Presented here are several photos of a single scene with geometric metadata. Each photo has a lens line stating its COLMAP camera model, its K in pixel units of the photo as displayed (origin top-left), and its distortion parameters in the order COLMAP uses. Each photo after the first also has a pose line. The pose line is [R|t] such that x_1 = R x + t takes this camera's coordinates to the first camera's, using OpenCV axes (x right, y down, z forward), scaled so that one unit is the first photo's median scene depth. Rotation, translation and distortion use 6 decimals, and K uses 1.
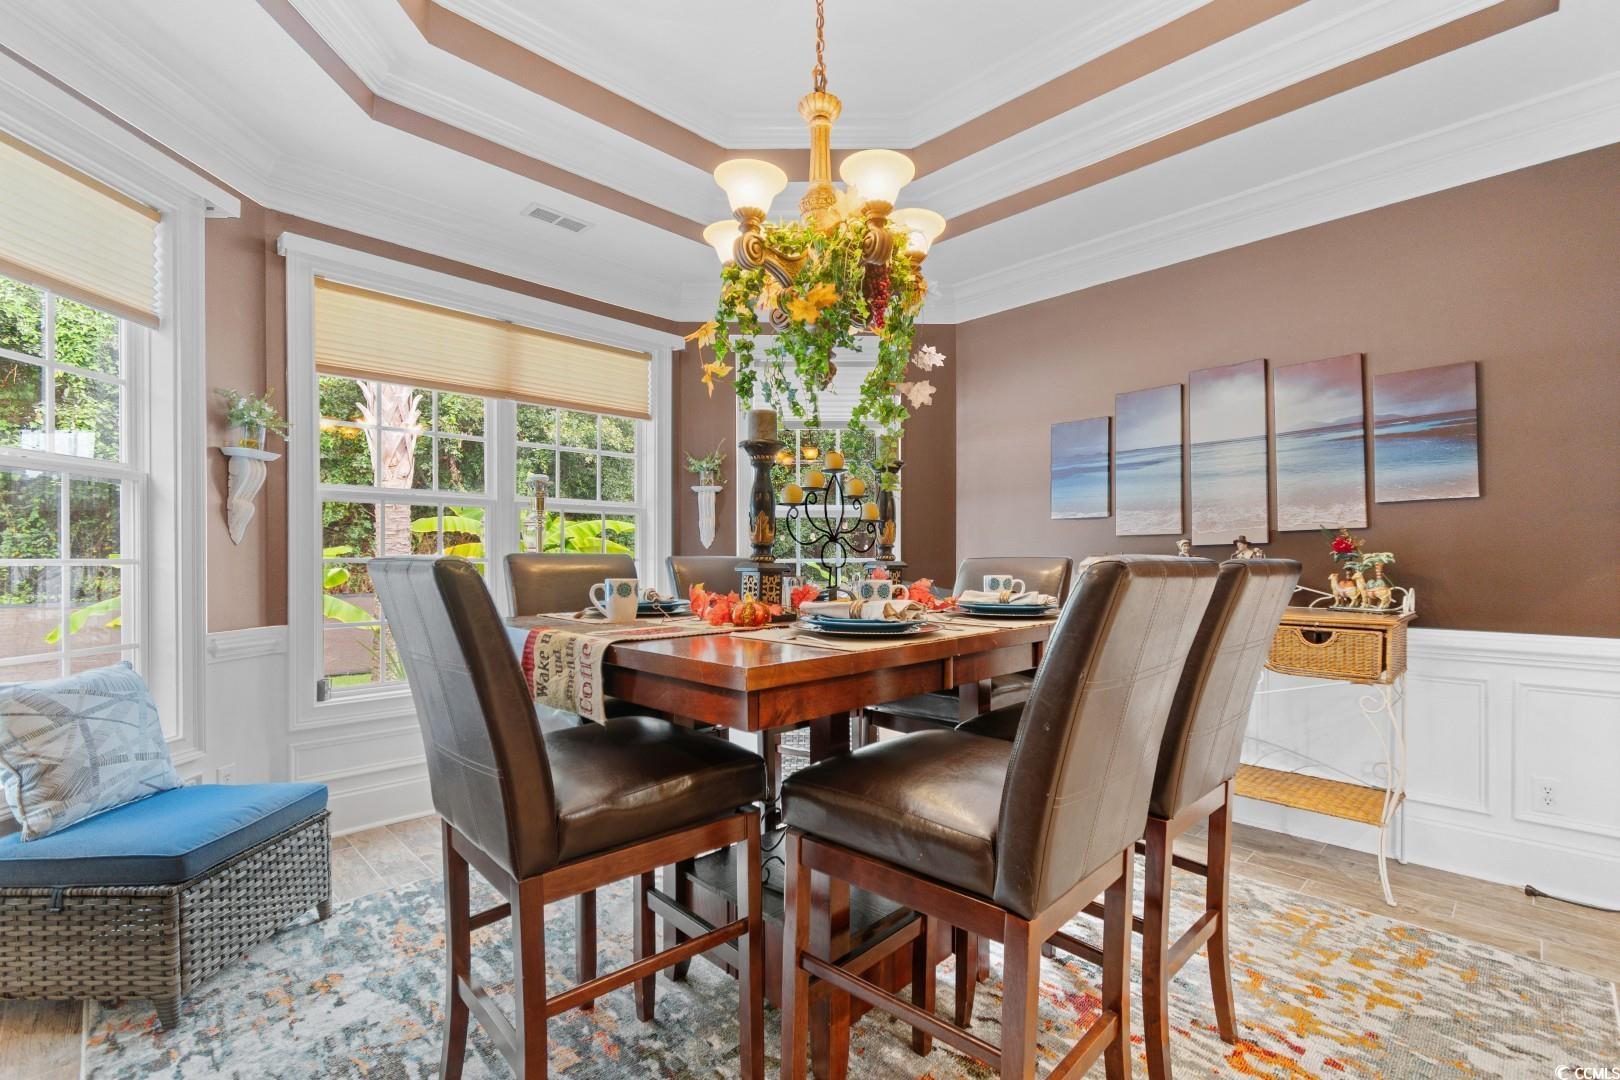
lens RADIAL K [[723.3, 0, 803.1], [0, 723.3, 566.0], [0, 0, 1]] dist [0.003835, 0.000415]
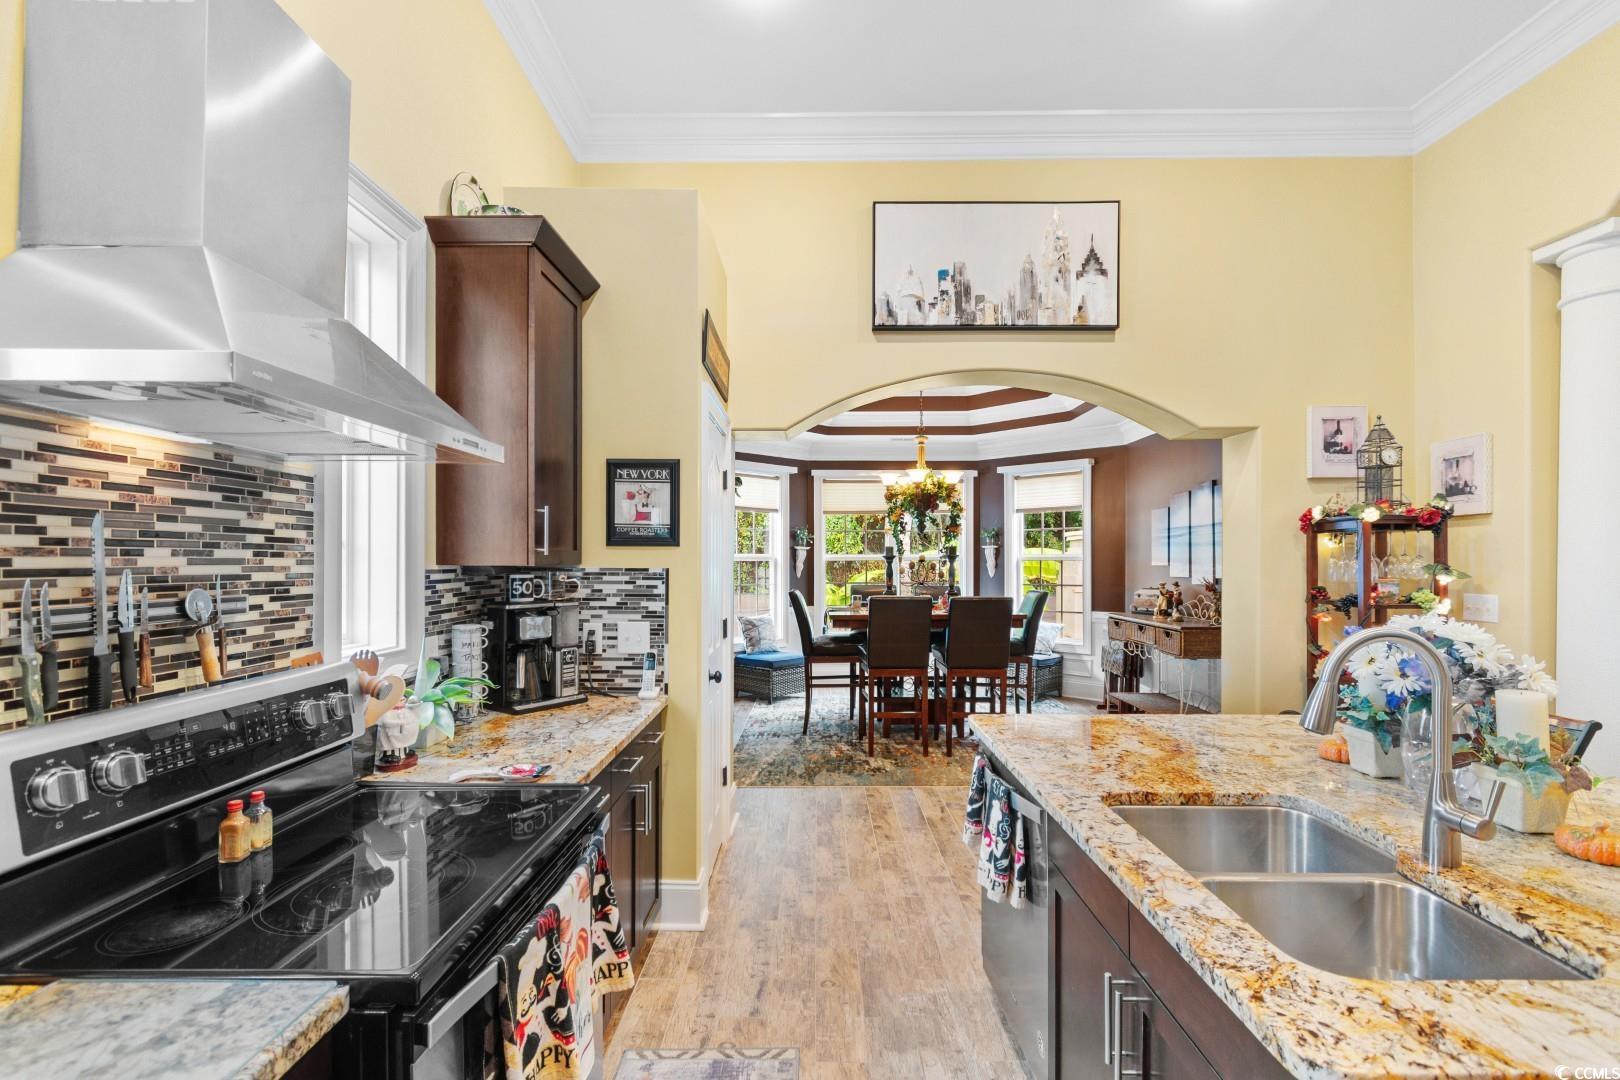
lens RADIAL K [[723.3, 0, 803.1], [0, 723.3, 564.9], [0, 0, 1]] dist [0.003835, 0.000415]
pose [[0.702172, 0.002987, -0.712001, 1.365577], [-0.005700, 0.999983, -0.001426, -0.081180], [0.711984, 0.005060, 0.702177, -1.090126]]
